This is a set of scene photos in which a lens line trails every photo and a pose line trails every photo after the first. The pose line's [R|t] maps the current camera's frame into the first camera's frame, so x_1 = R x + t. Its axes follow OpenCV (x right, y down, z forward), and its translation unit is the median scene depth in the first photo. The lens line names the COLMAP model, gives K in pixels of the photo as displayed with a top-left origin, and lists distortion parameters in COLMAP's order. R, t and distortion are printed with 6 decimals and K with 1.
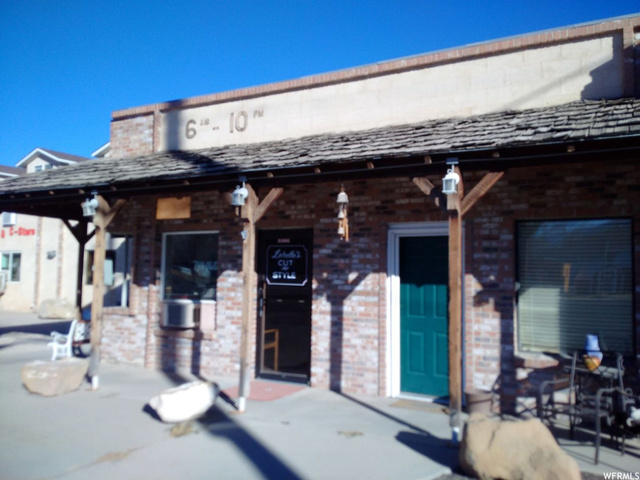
lens RADIAL K [[573.7, 0, 319.0], [0, 573.7, 235.9], [0, 0, 1]] dist [0.080613, -0.003186]
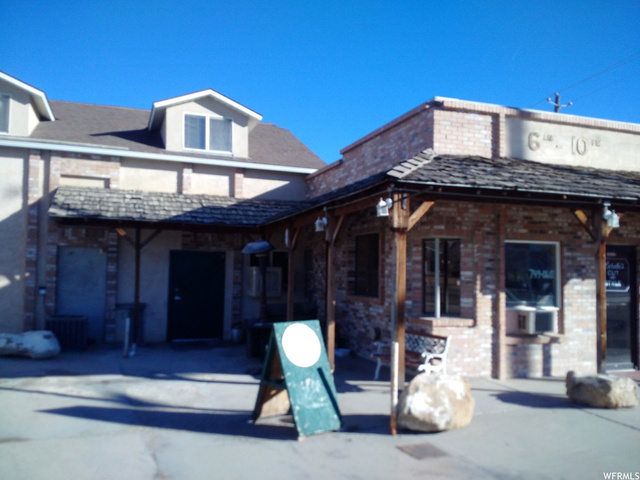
lens RADIAL K [[560.3, 0, 311.4], [0, 560.3, 259.8], [0, 0, 1]] dist [0.059979, -0.027280]
pose [[0.644306, 0.028098, 0.764251, -1.314953], [-0.046382, 0.998921, 0.002377, 0.043942], [-0.763360, -0.036979, 0.644914, 0.682107]]
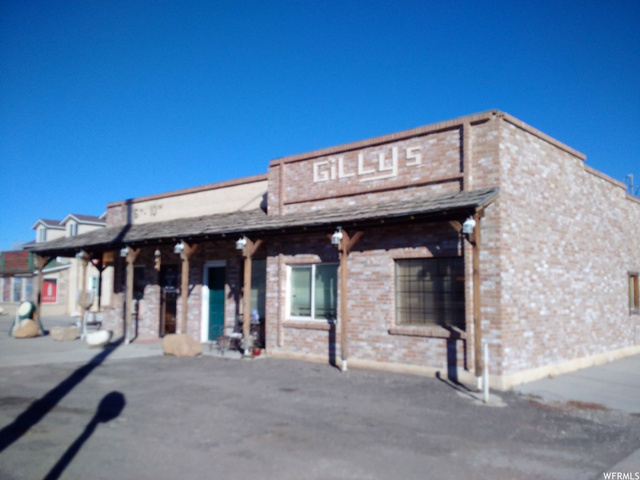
lens RADIAL K [[560.3, 0, 320.6], [0, 560.3, 244.0], [0, 0, 1]] dist [0.059979, -0.027280]
pose [[0.981674, -0.026576, -0.188703, 0.807238], [0.022378, 0.999453, -0.024340, -0.021823], [0.189247, 0.019671, 0.981732, -0.823458]]
